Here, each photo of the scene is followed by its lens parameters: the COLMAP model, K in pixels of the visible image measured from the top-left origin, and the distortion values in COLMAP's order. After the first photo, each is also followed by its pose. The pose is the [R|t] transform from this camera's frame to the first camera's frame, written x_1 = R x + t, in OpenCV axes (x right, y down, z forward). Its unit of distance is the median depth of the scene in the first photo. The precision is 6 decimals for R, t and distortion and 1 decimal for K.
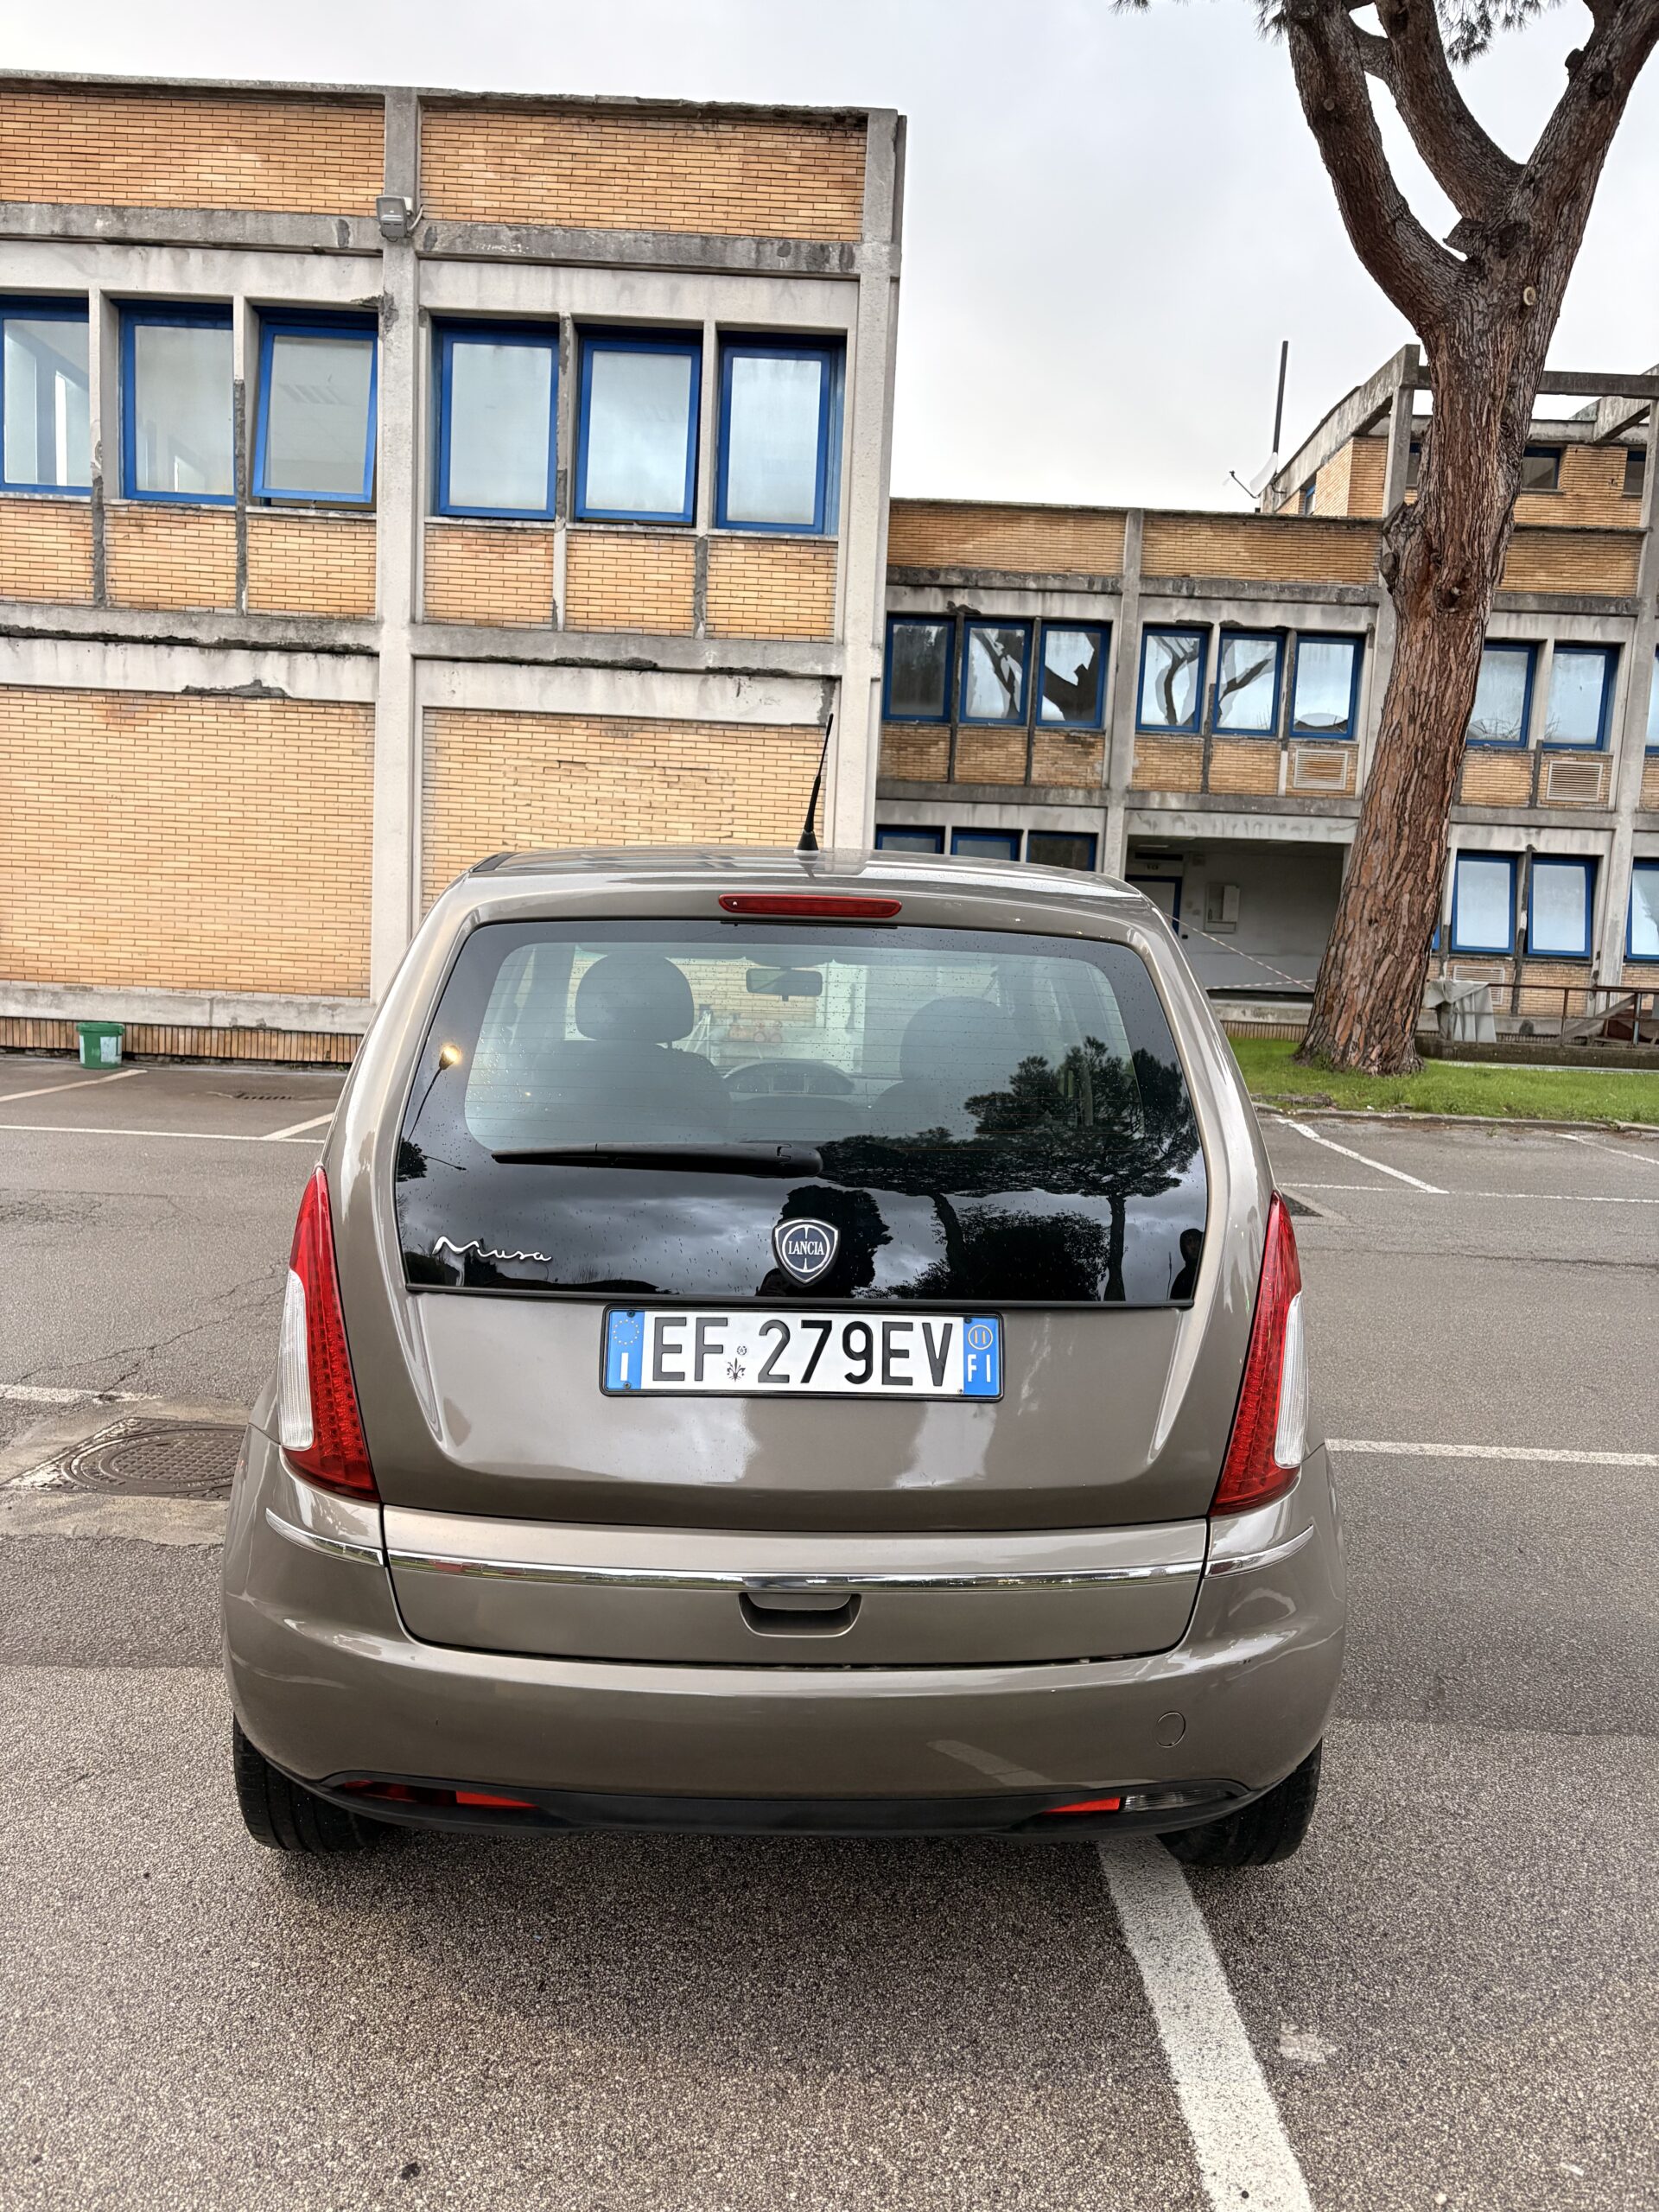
lens RADIAL K [[1685.9, 0, 834.4], [0, 1685.9, 1122.1], [0, 0, 1]] dist [0.041134, -0.045424]
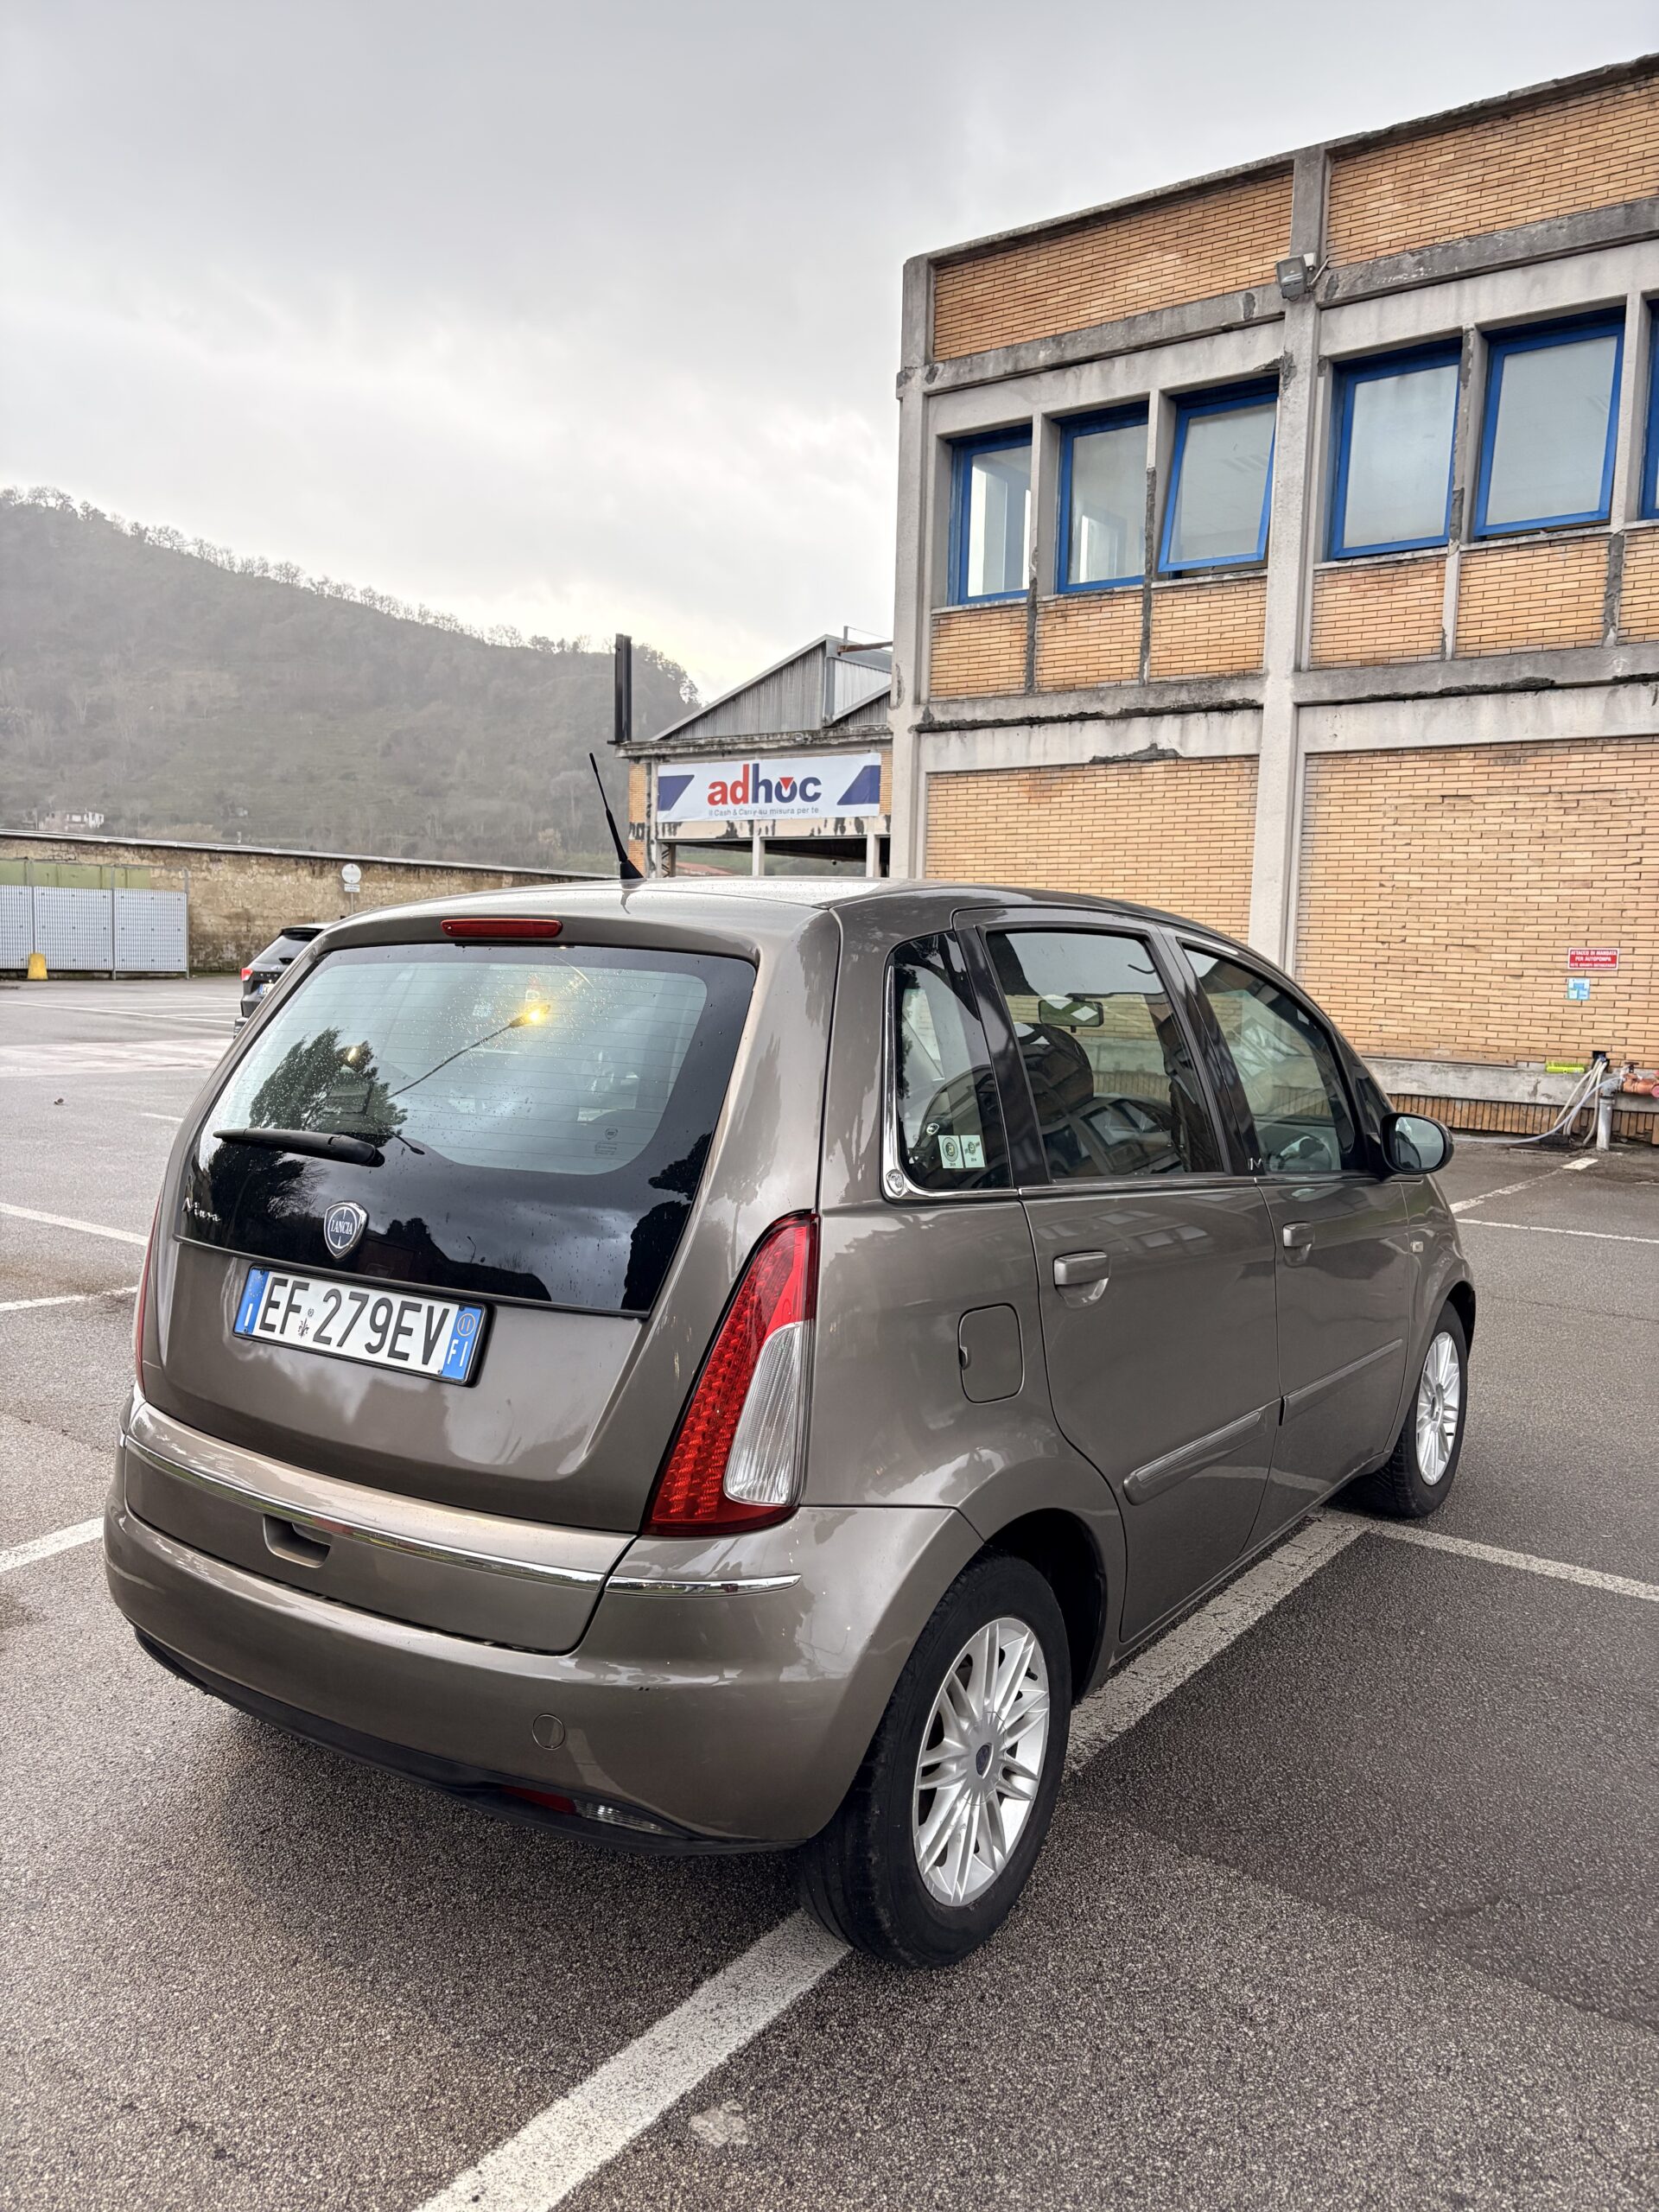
lens RADIAL K [[1685.9, 0, 804.0], [0, 1685.9, 1110.9], [0, 0, 1]] dist [0.041134, -0.045424]
pose [[0.790526, 0.032879, -0.611545, 0.141596], [-0.055893, 0.998264, -0.018580, -0.000170], [0.609872, 0.048869, 0.790992, 0.042109]]
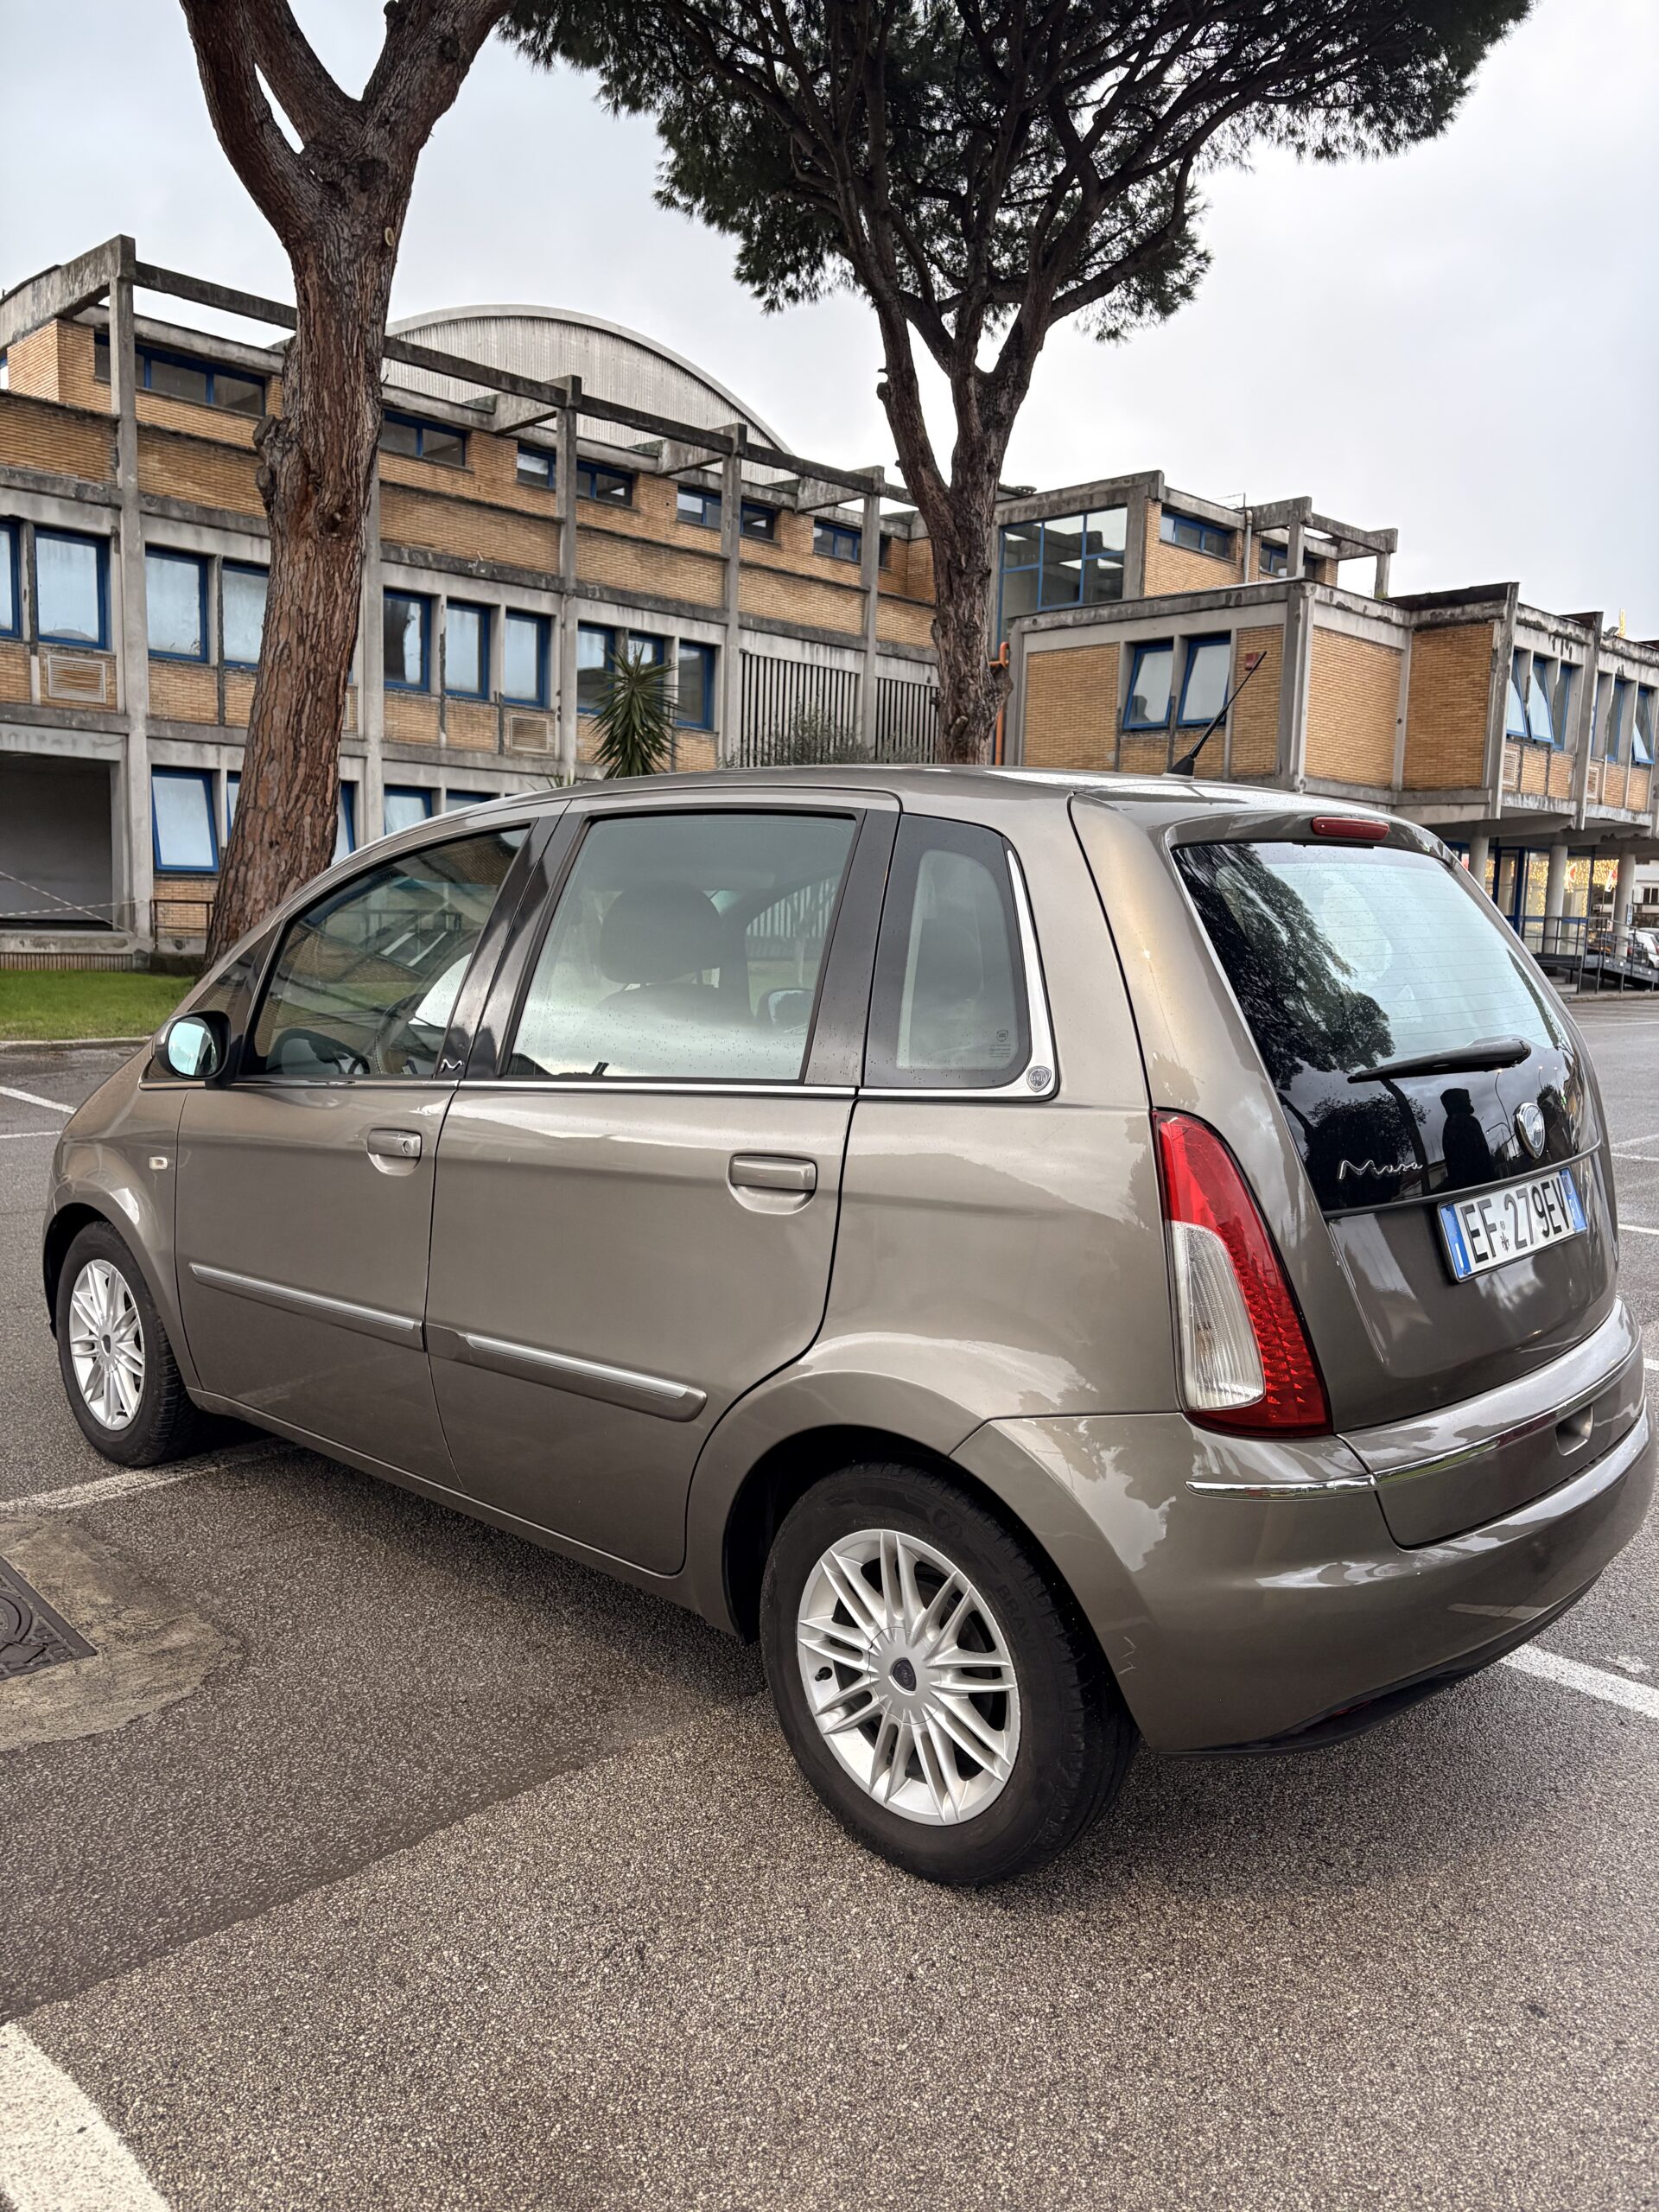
lens RADIAL K [[1685.9, 0, 842.1], [0, 1685.9, 1108.5], [0, 0, 1]] dist [0.041134, -0.045424]
pose [[0.700805, -0.109530, 0.704894, -0.179051], [0.083038, 0.993950, 0.071888, -0.009663], [-0.708503, 0.008154, 0.705661, 0.077252]]
